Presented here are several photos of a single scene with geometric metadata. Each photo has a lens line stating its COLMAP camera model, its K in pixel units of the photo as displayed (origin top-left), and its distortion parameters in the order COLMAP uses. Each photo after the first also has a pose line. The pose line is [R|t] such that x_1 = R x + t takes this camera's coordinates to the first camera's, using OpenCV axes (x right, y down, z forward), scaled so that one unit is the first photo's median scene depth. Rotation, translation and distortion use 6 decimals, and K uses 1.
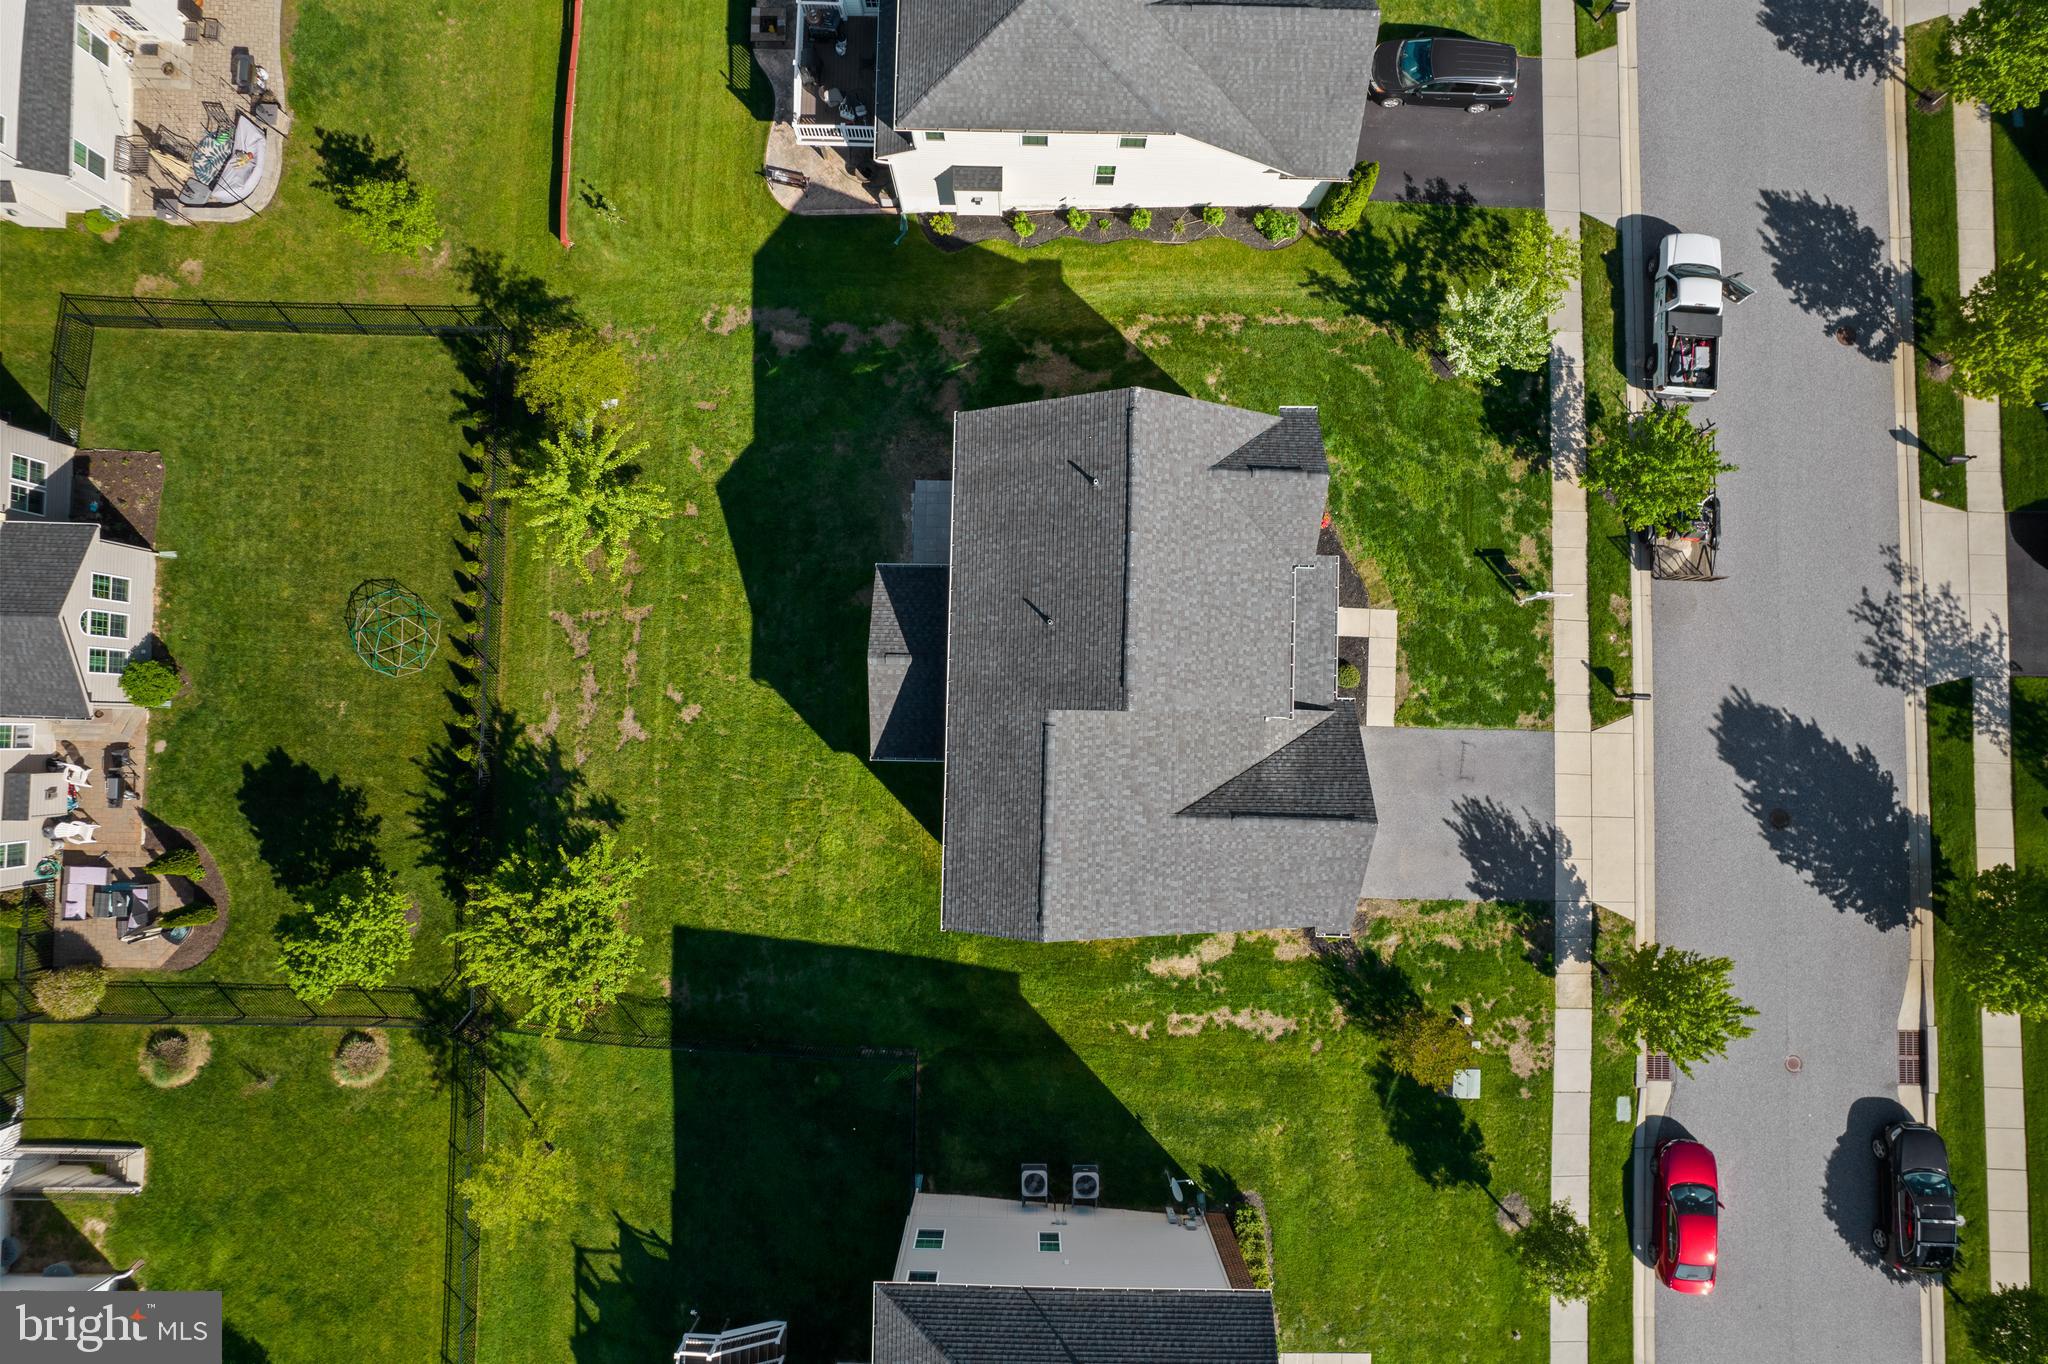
lens RADIAL K [[1314.2, 0, 1041.7], [0, 1314.2, 686.3], [0, 0, 1]] dist [-0.066971, 0.054631]
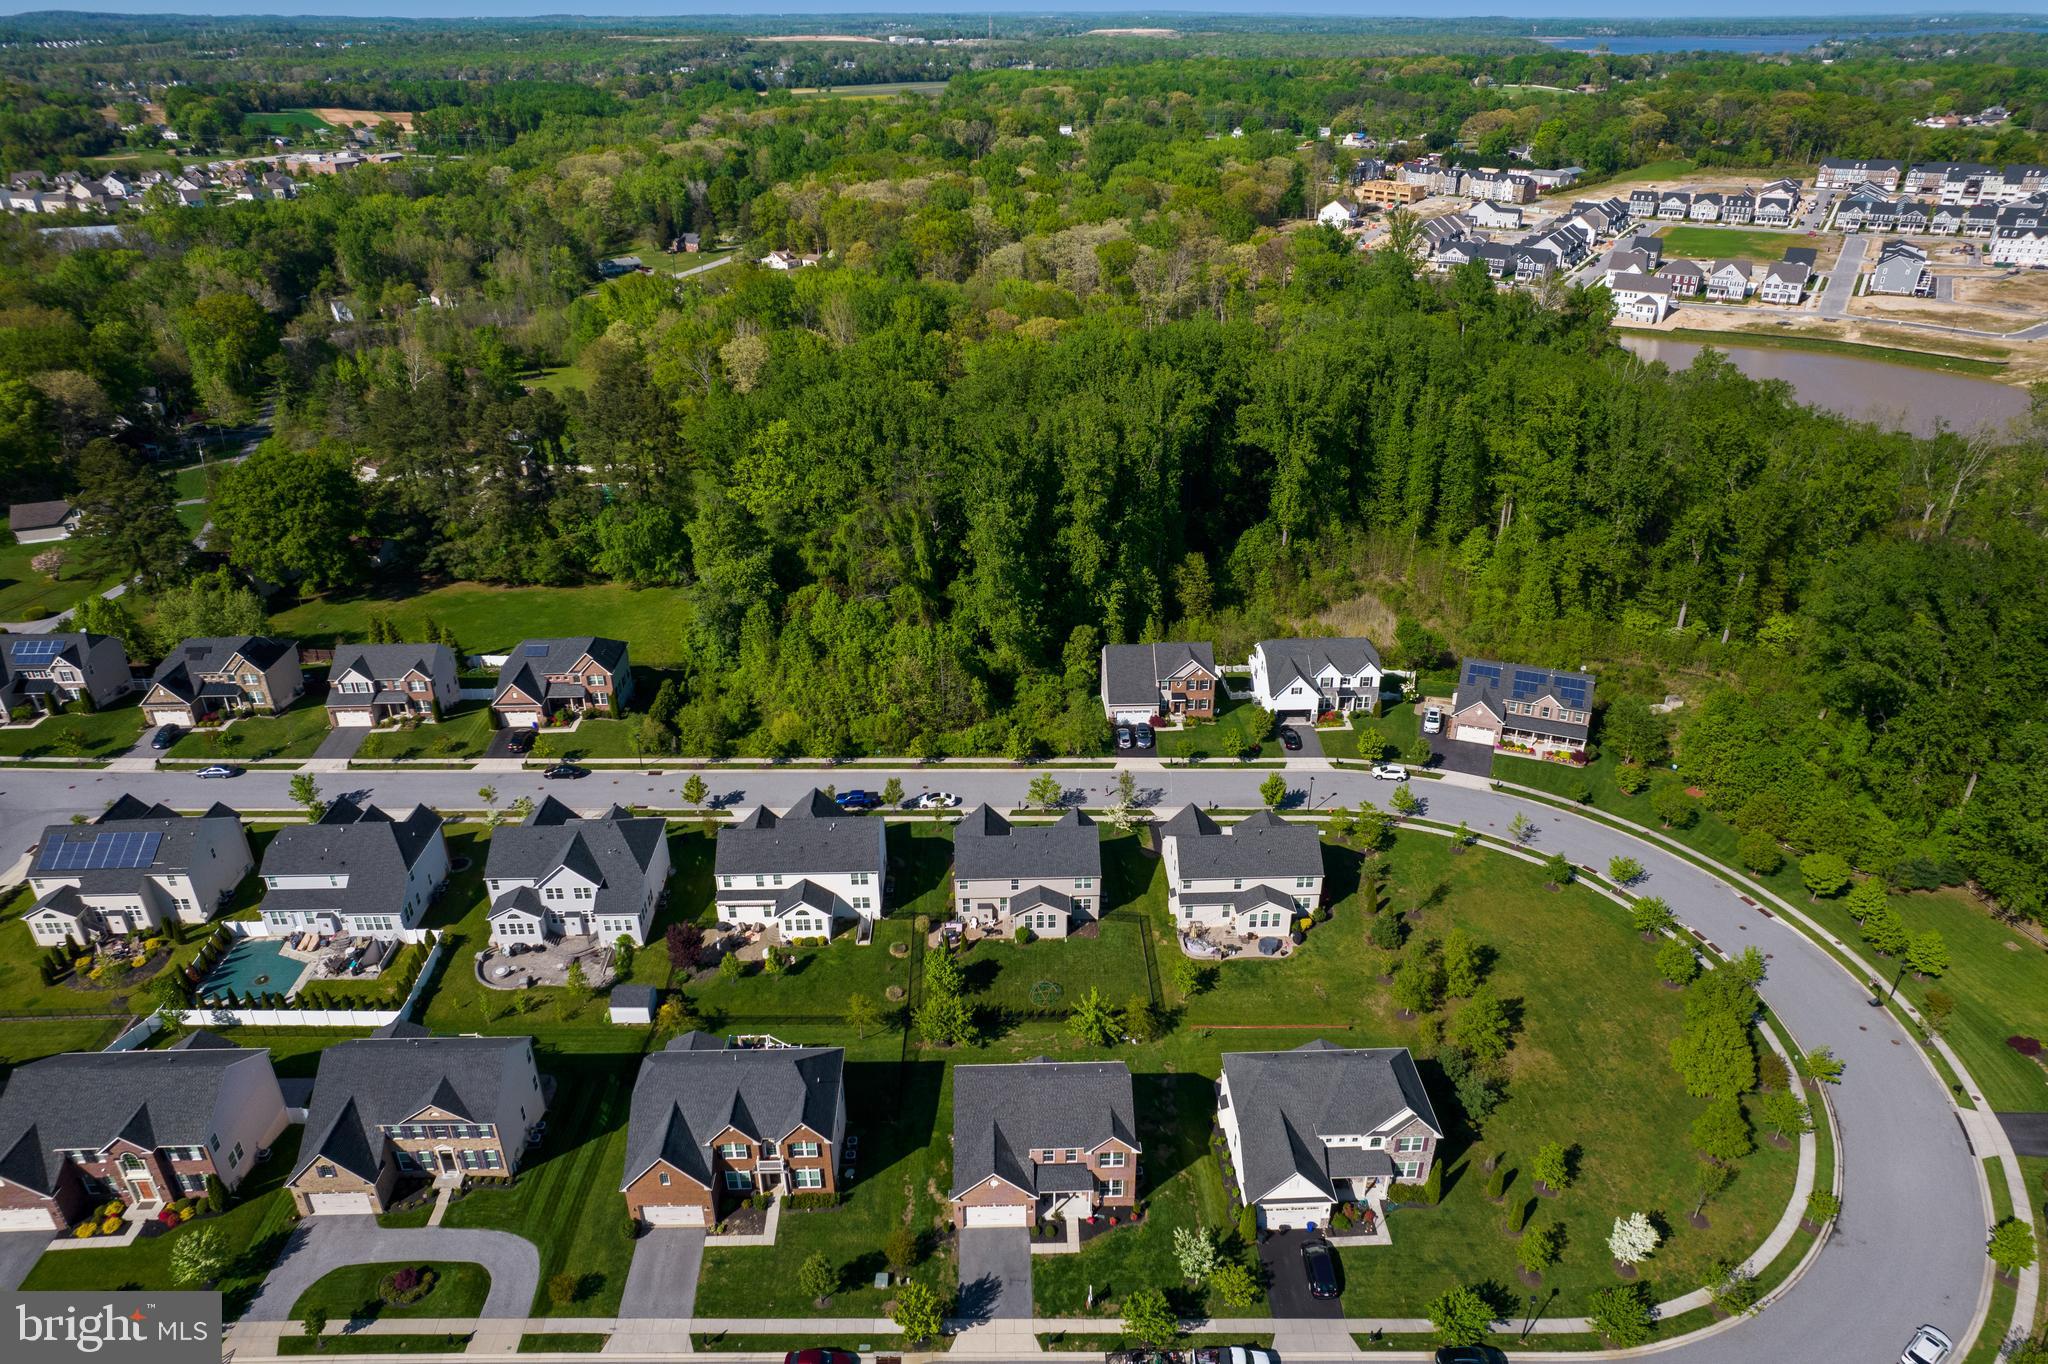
lens RADIAL K [[1314.2, 0, 1030.2], [0, 1314.2, 688.4], [0, 0, 1]] dist [-0.066971, 0.054631]
pose [[0.056145, 0.458499, -0.886920, 1.892168], [-0.997592, 0.061998, -0.031101, 0.041696], [0.040727, 0.886530, 0.460875, -1.003209]]
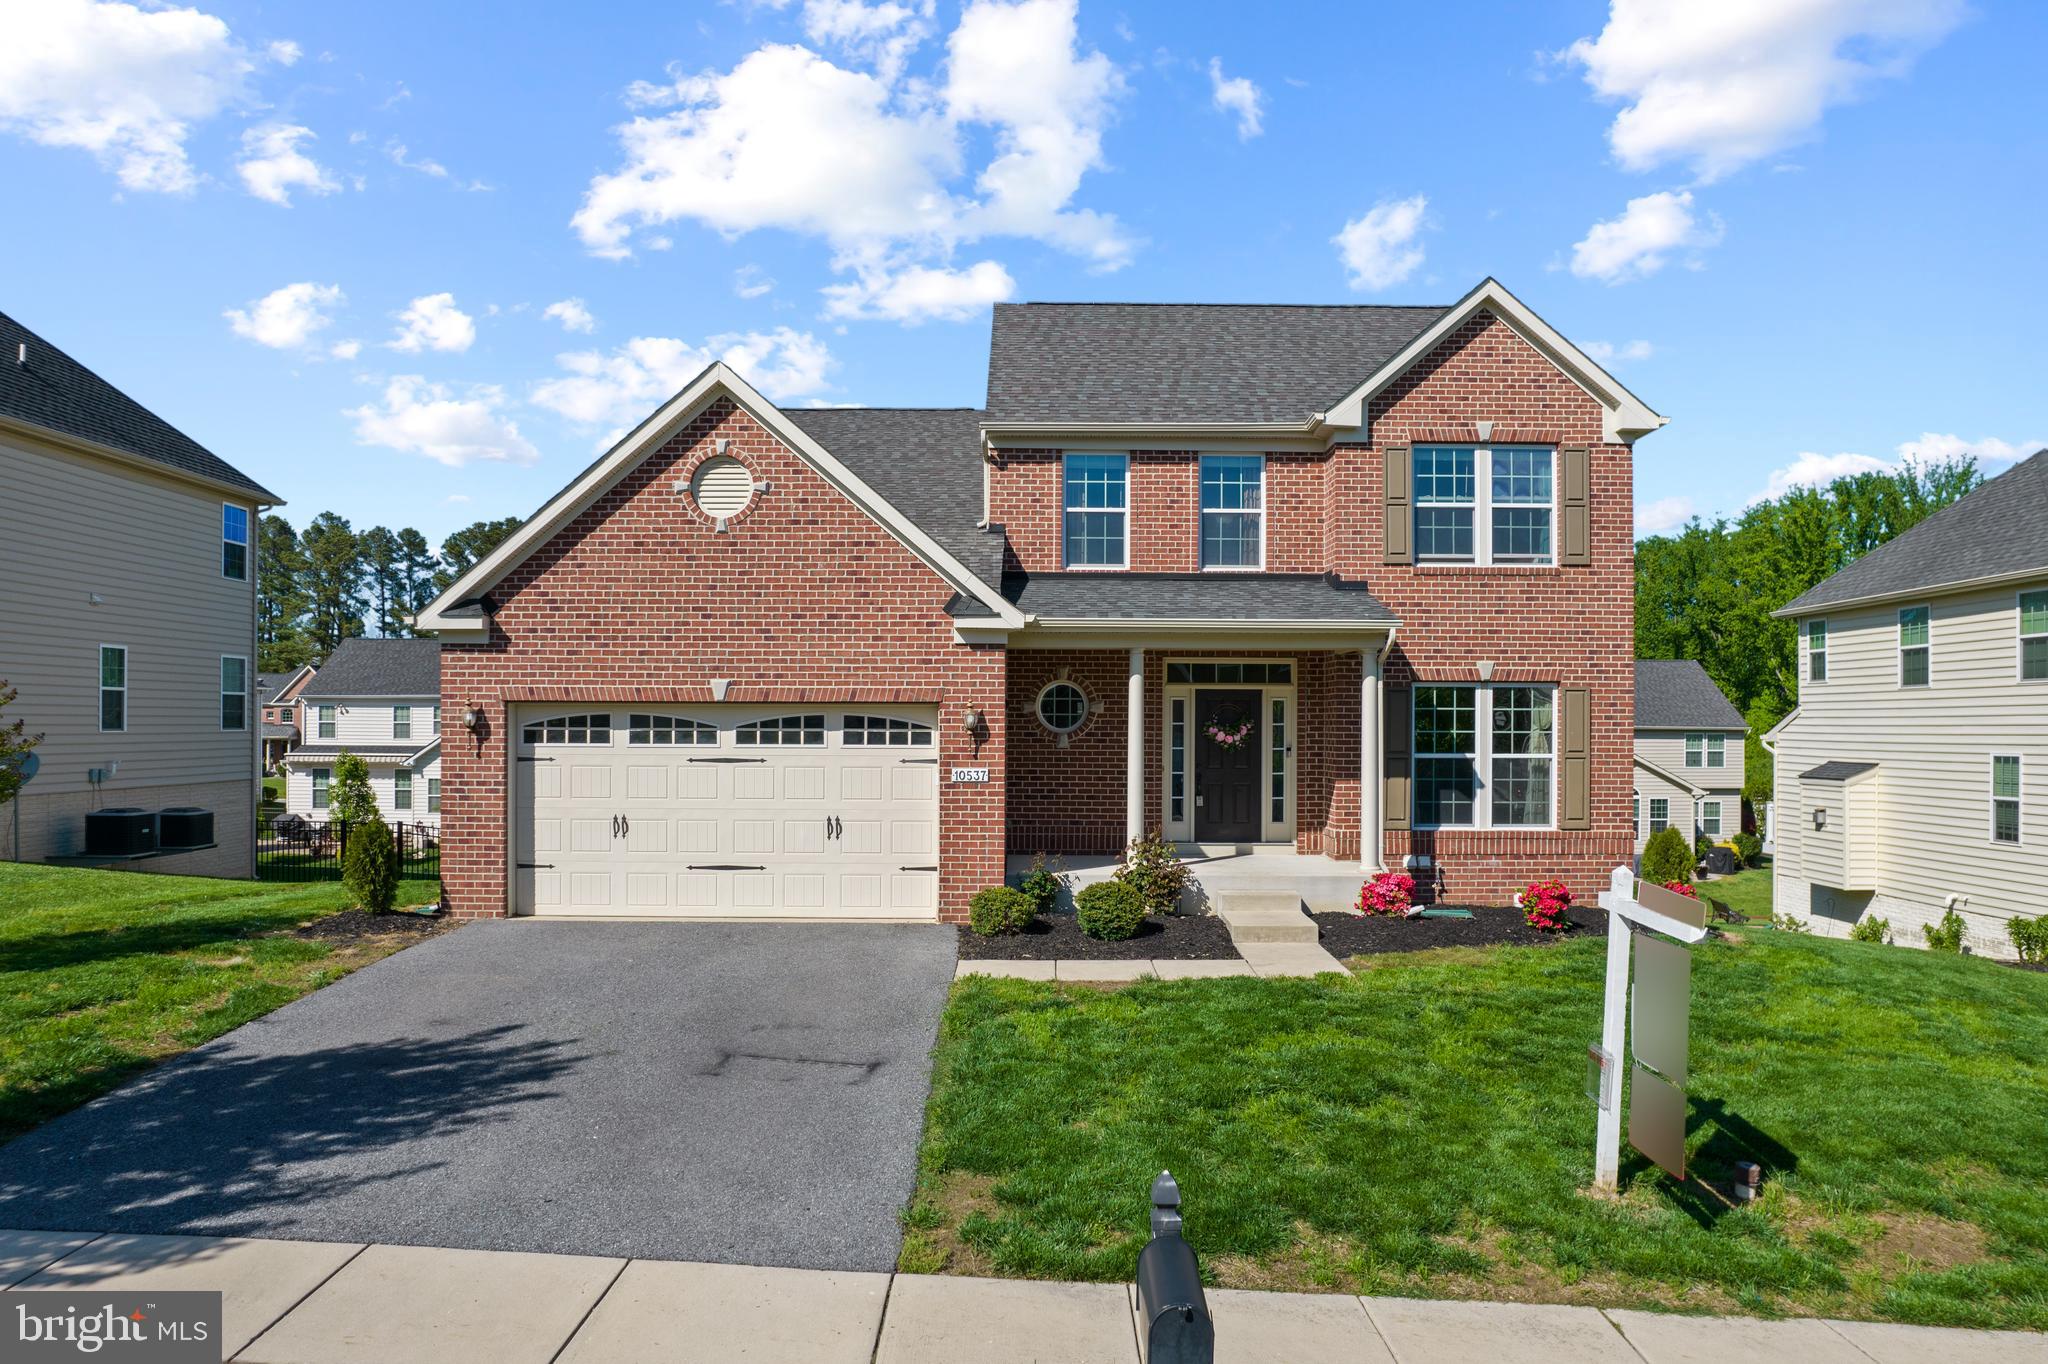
lens RADIAL K [[1314.2, 0, 1020.6], [0, 1314.2, 707.2], [0, 0, 1]] dist [-0.066971, 0.054631]
pose [[0.023294, -0.010271, -0.999676, 0.556418], [-0.999176, 0.033014, -0.023621, 0.020941], [0.033246, 0.999402, -0.009494, 0.937924]]
